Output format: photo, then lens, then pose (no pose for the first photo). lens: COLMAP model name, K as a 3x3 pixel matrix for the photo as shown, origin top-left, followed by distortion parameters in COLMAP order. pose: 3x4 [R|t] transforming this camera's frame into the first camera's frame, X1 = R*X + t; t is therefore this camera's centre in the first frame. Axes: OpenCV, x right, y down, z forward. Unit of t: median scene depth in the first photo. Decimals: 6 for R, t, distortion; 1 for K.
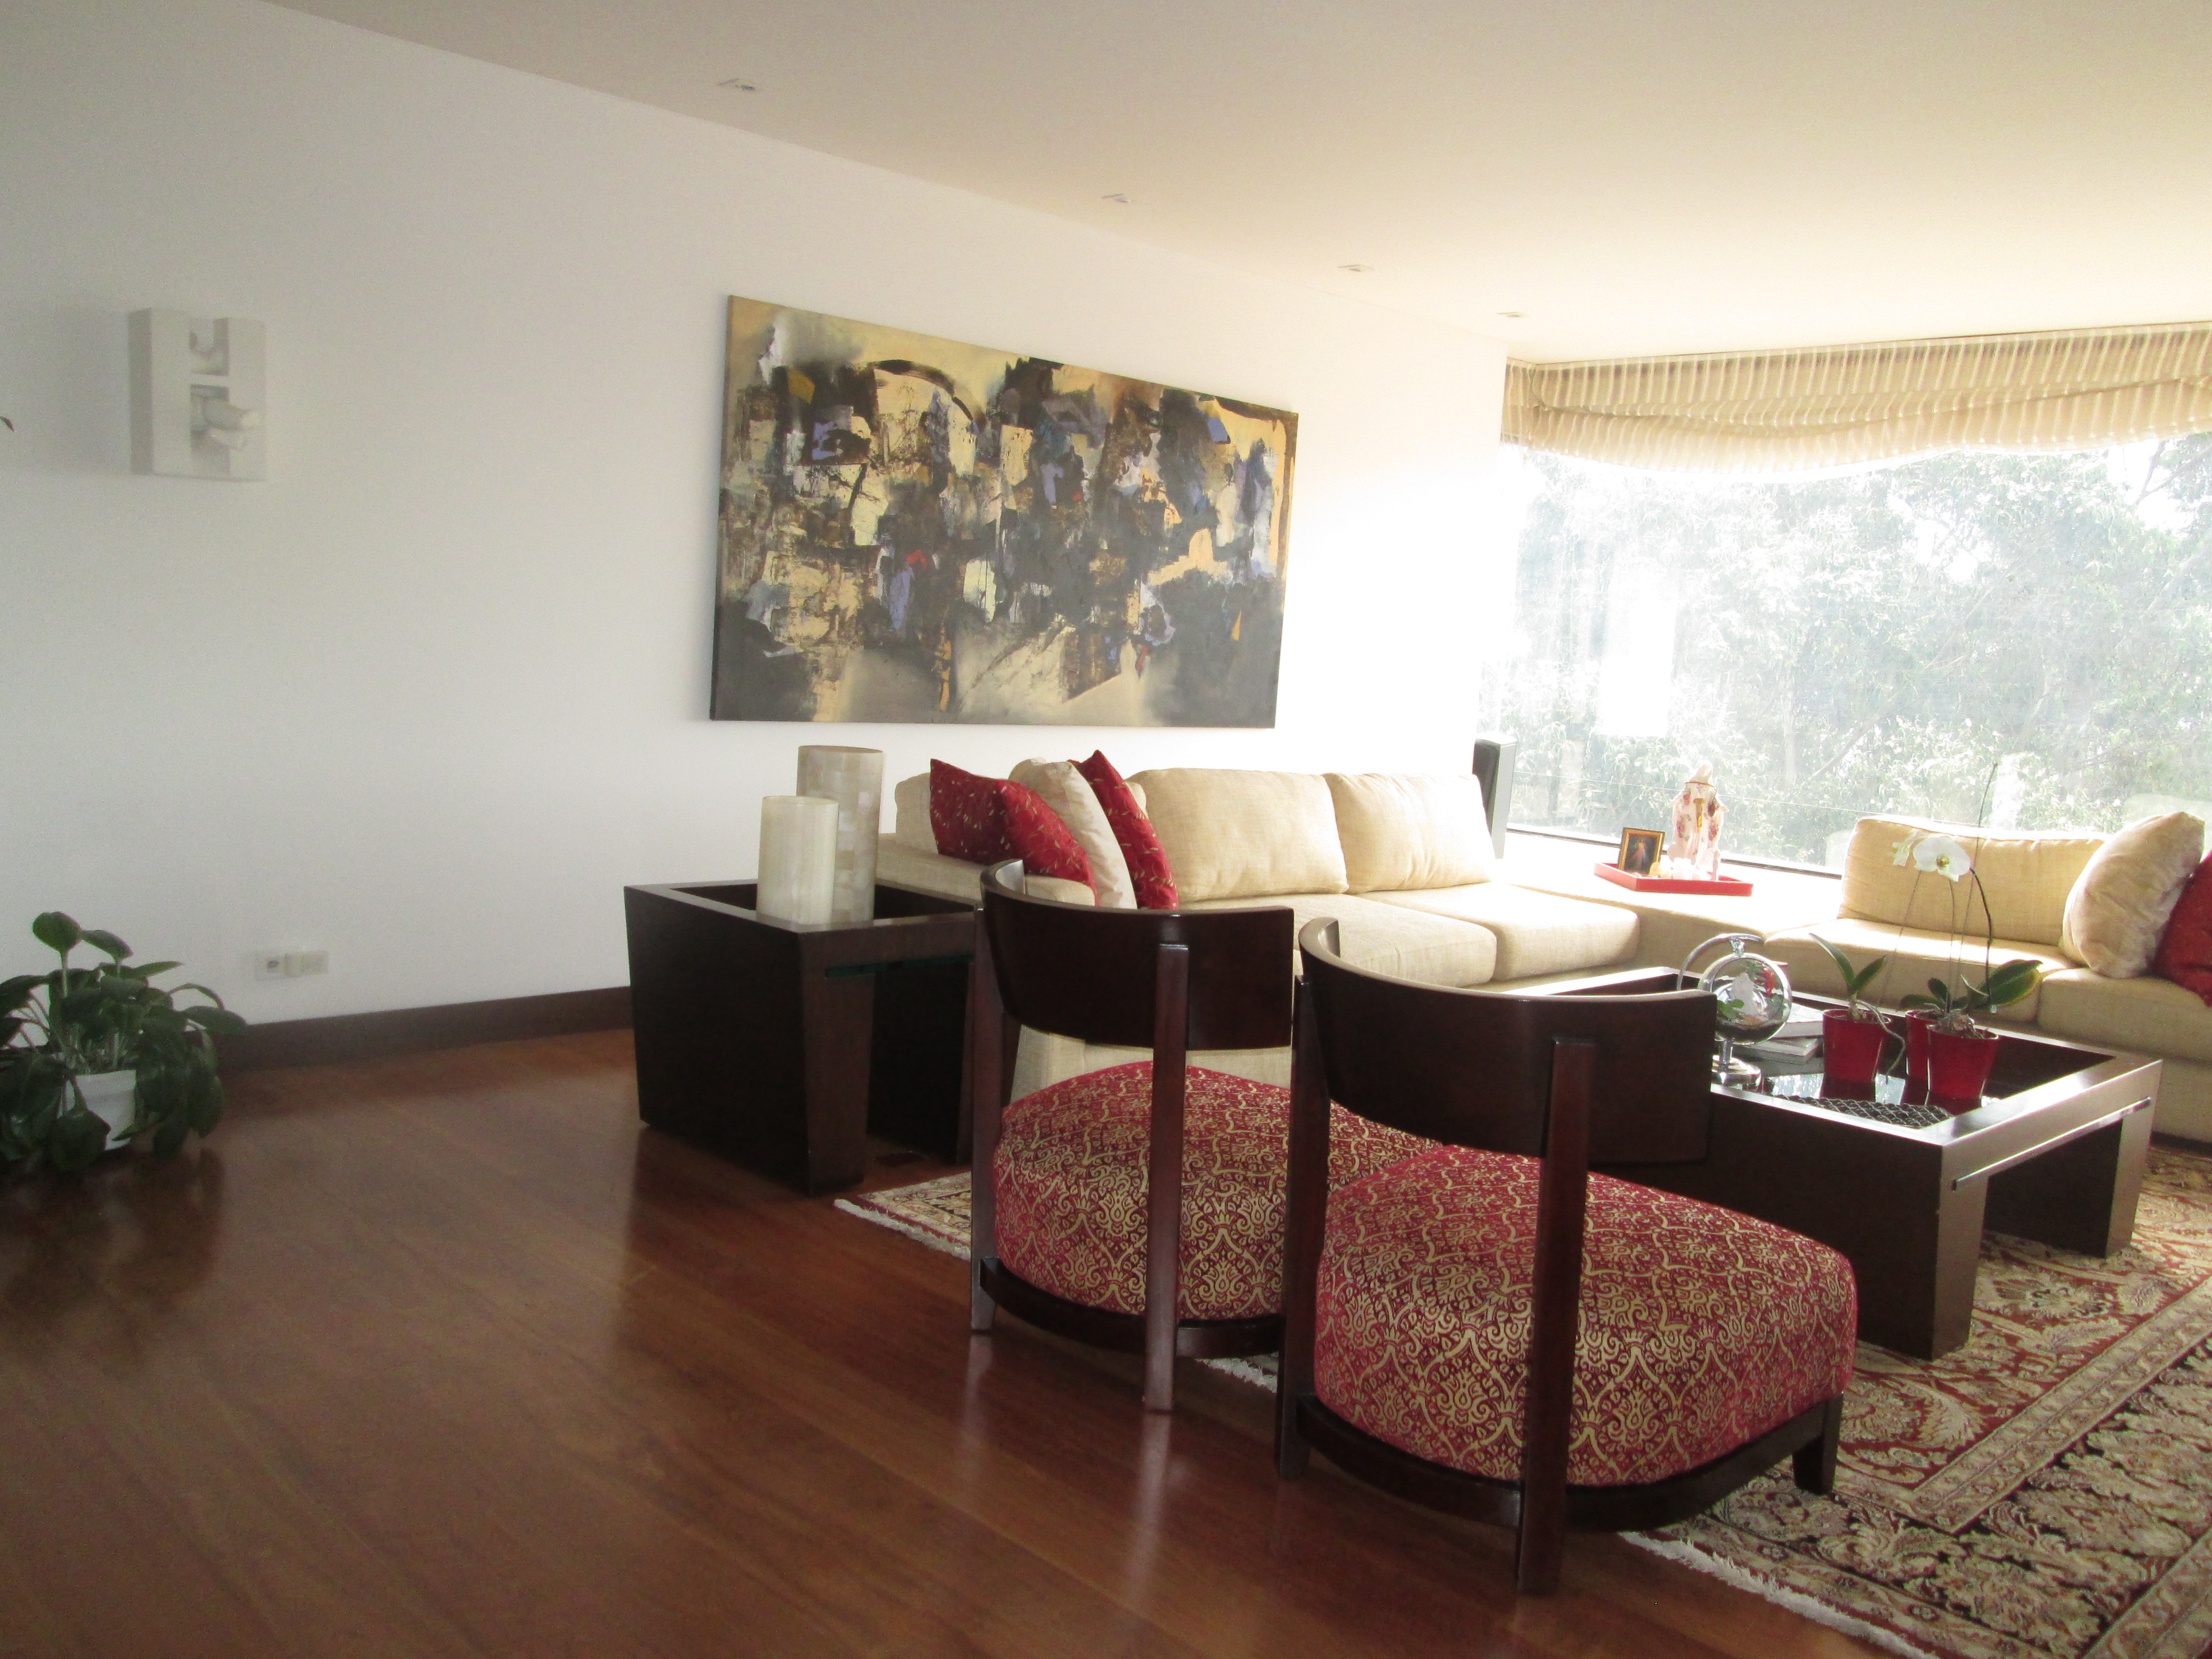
lens RADIAL K [[1805.9, 0, 1146.1], [0, 1805.9, 851.1], [0, 0, 1]] dist [-0.049783, 0.018044]
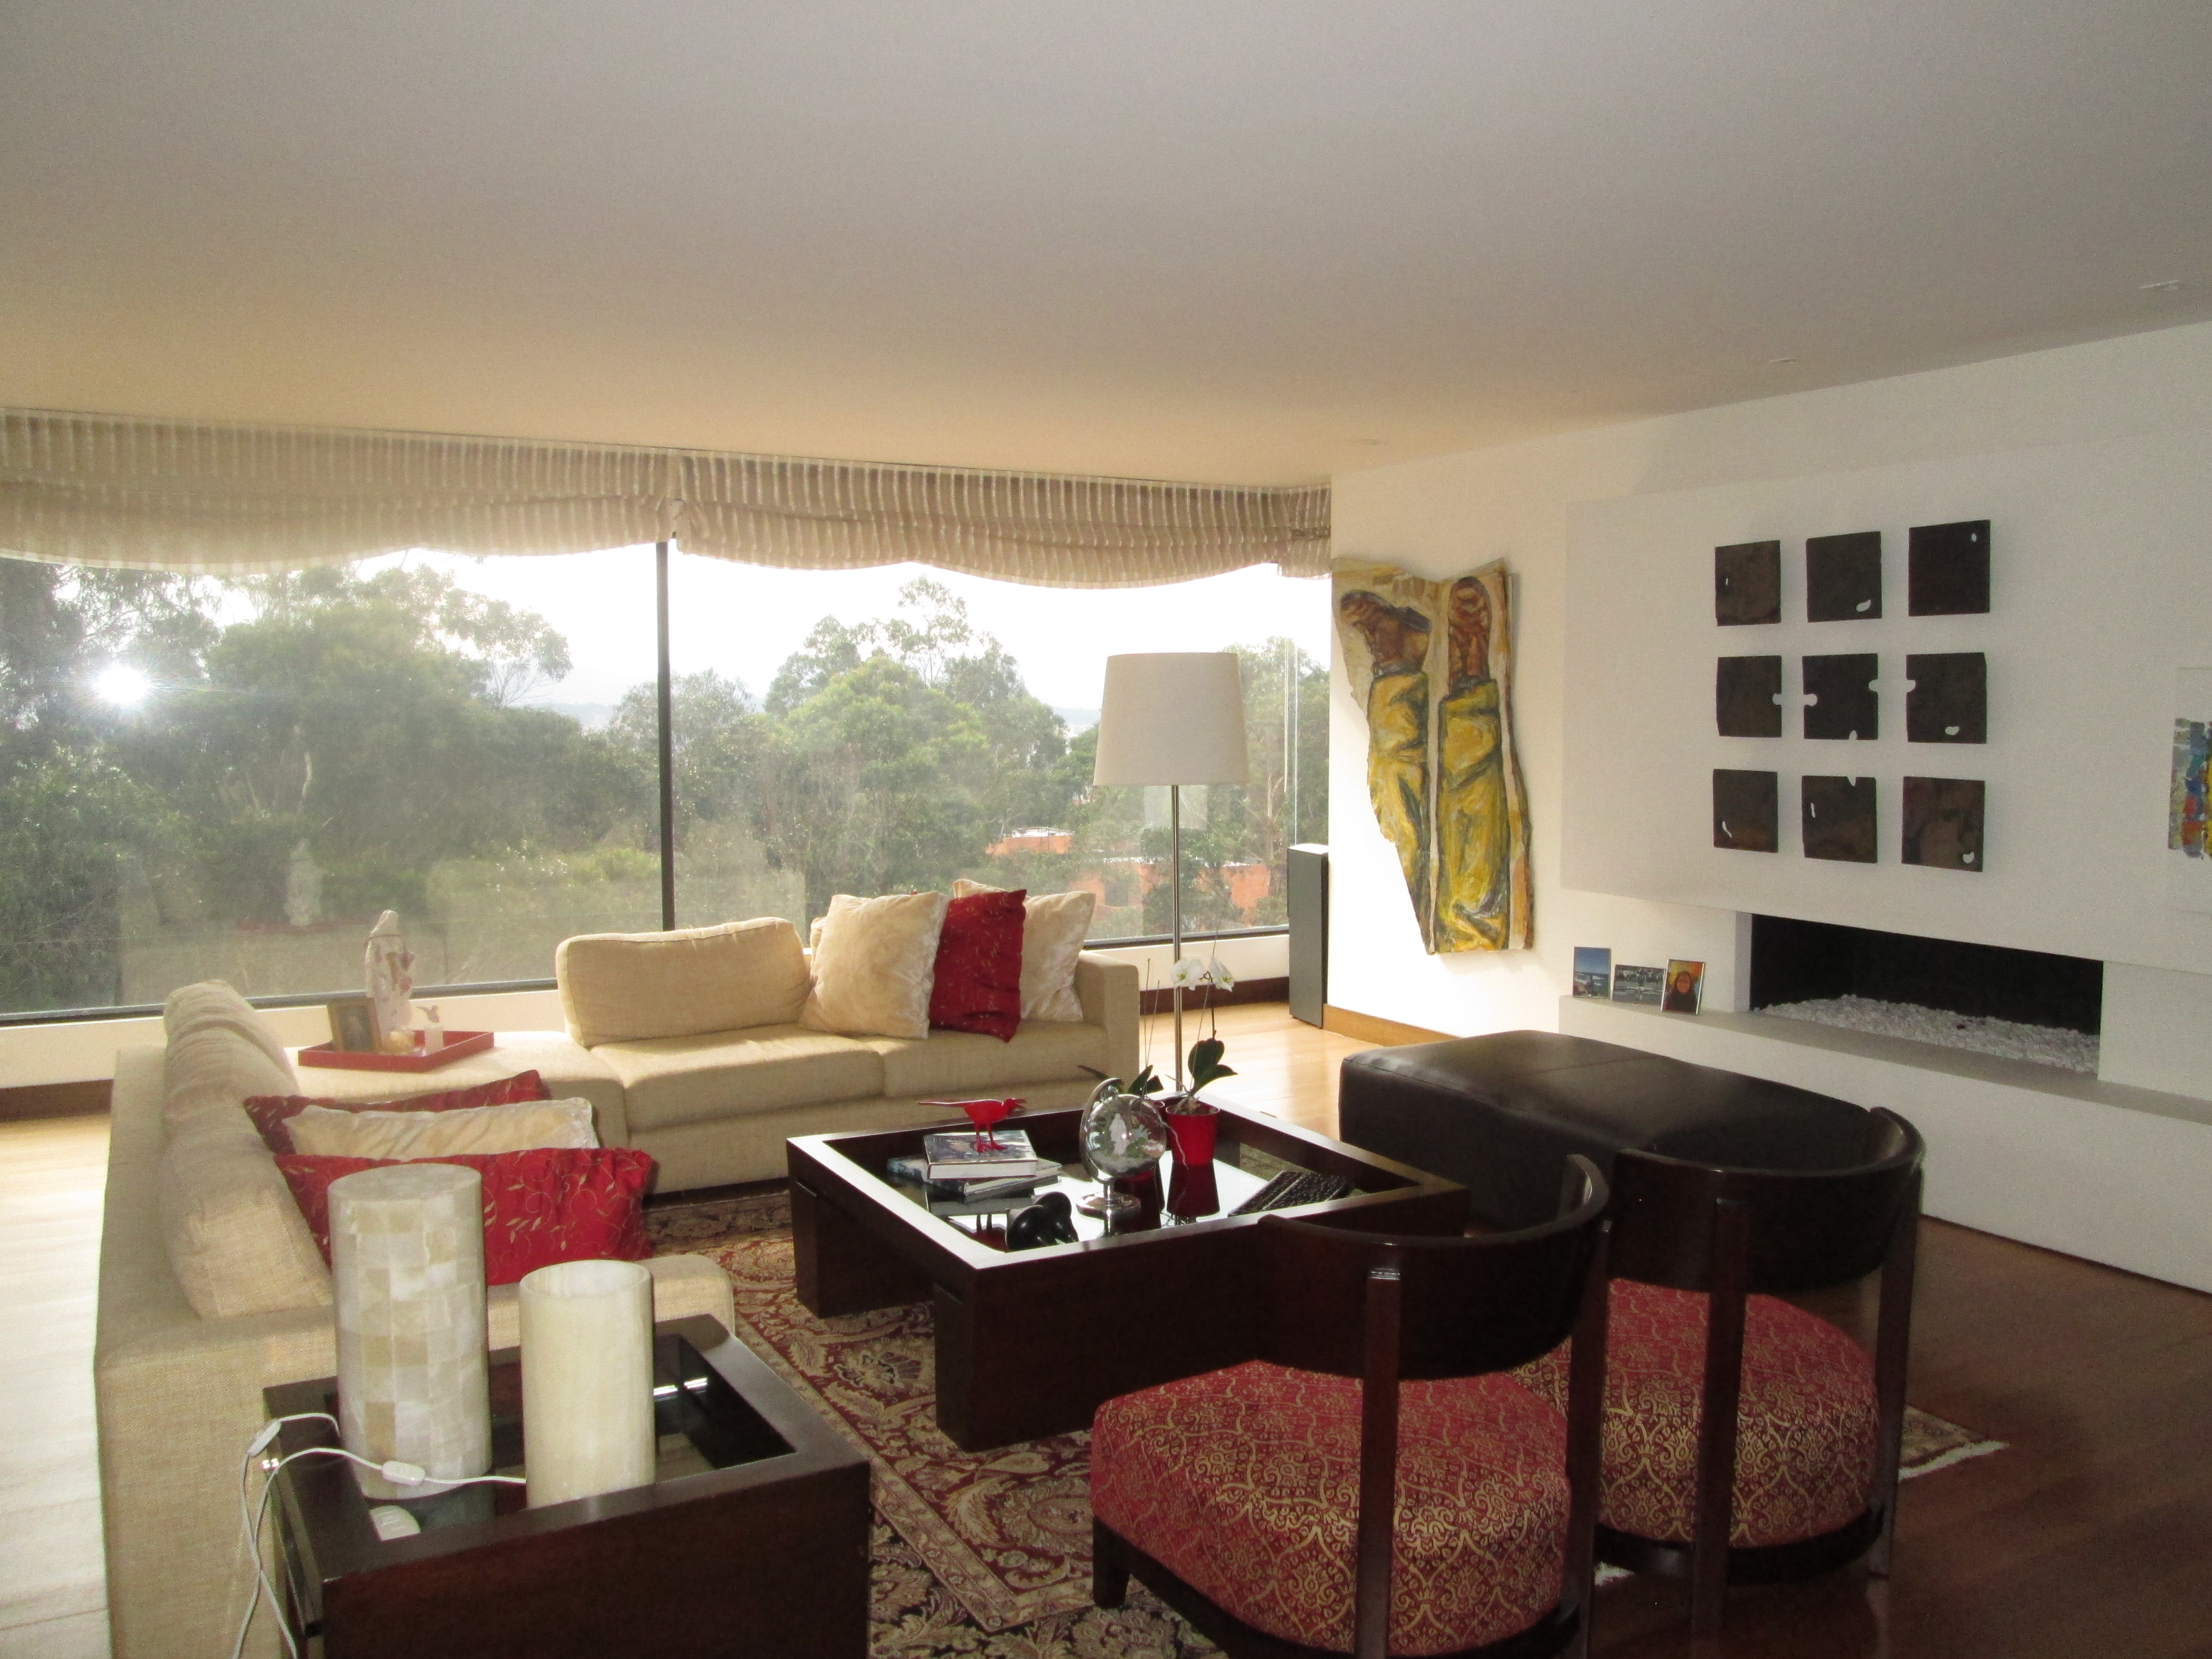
lens RADIAL K [[1805.9, 0, 1103.3], [0, 1805.9, 829.5], [0, 0, 1]] dist [-0.049783, 0.018044]
pose [[0.278464, -0.128661, 0.951790, -0.446776], [0.128481, 0.987070, 0.095841, -0.135138], [-0.951814, 0.095599, 0.291395, 0.424390]]
